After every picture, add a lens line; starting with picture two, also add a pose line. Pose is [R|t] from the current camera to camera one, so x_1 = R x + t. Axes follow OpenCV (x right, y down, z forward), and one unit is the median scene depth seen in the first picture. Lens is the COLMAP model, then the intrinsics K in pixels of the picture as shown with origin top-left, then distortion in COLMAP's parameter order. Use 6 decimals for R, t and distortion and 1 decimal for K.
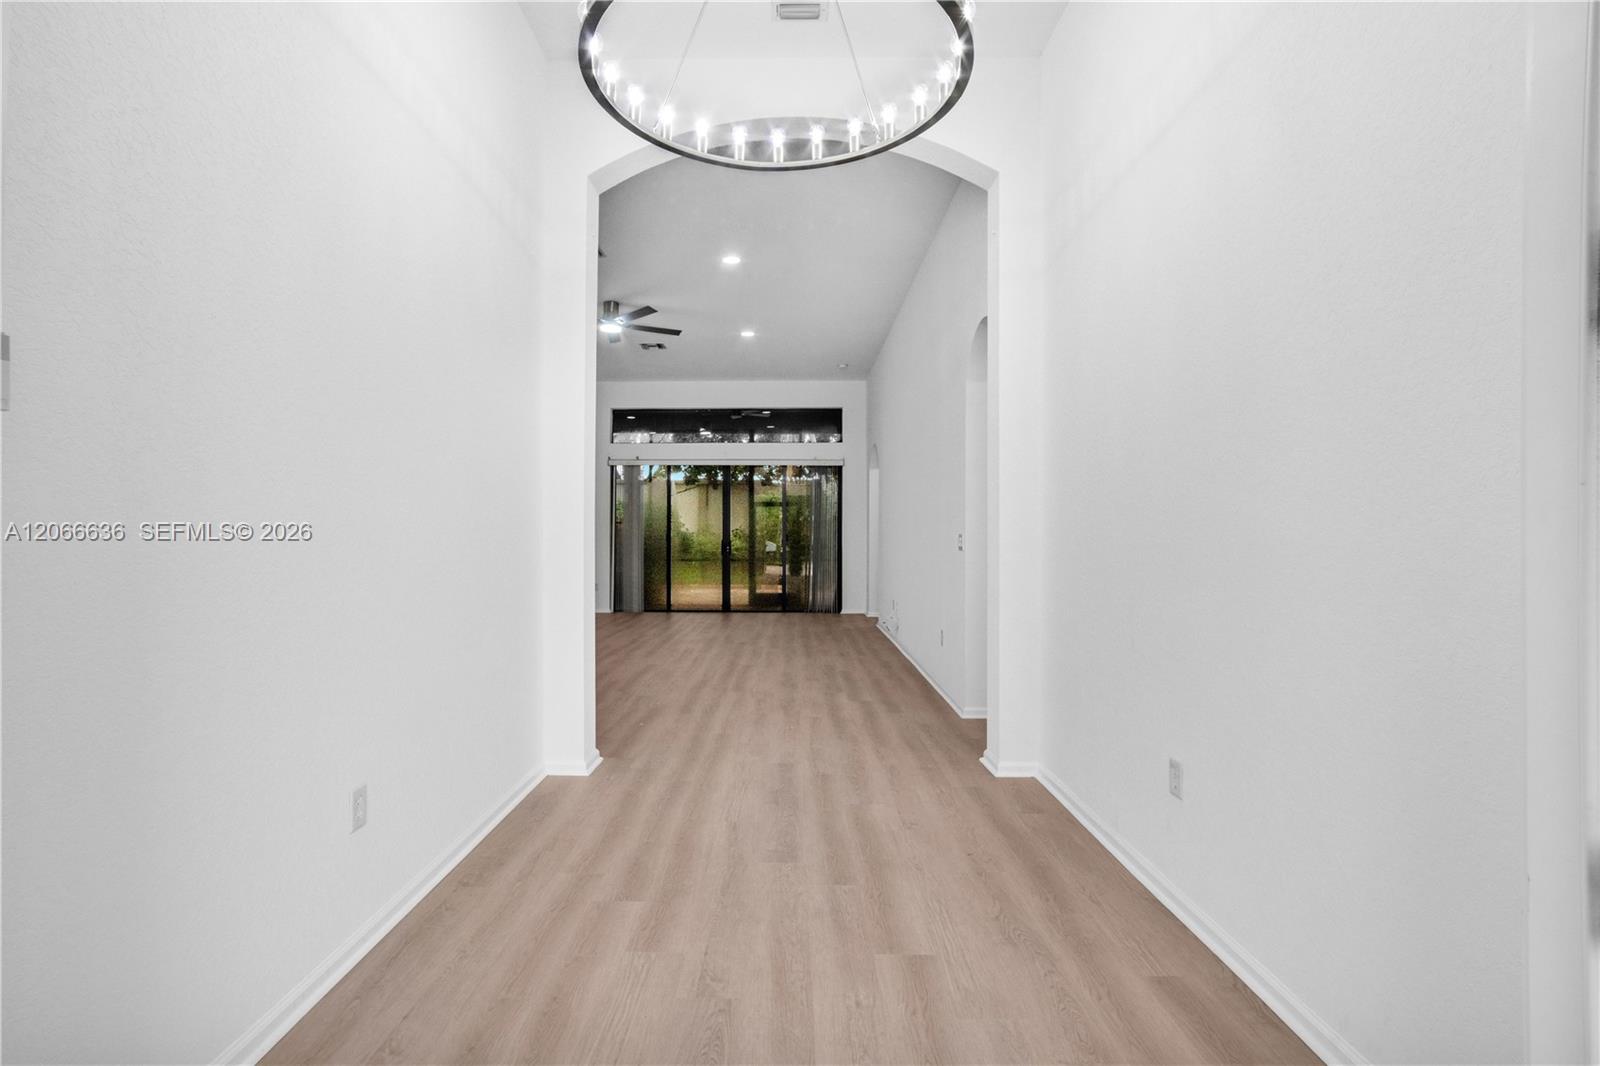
lens RADIAL K [[751.5, 0, 794.6], [0, 751.5, 536.8], [0, 0, 1]] dist [-0.030024, 0.000872]
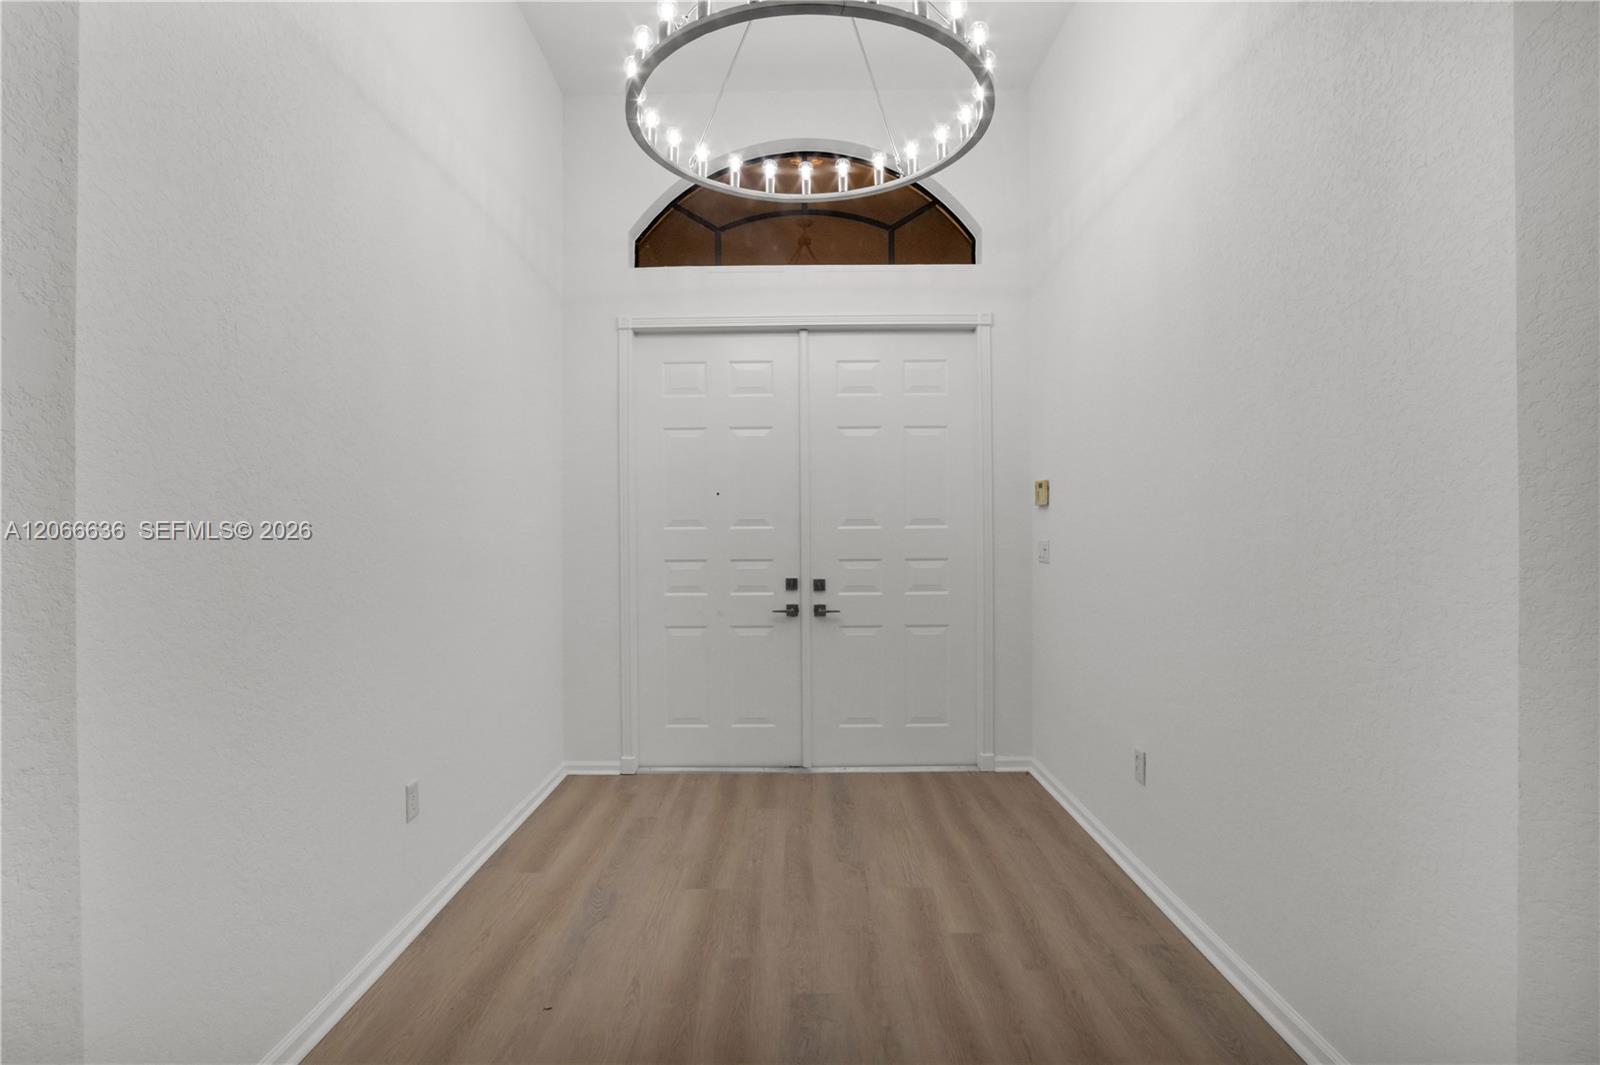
lens RADIAL K [[751.5, 0, 803.4], [0, 751.5, 531.0], [0, 0, 1]] dist [-0.030024, 0.000872]
pose [[-0.999989, 0.004597, 0.000001, -0.015003], [0.004597, 0.999985, 0.002867, -0.041548], [0.000012, 0.002867, -0.999996, 2.198477]]
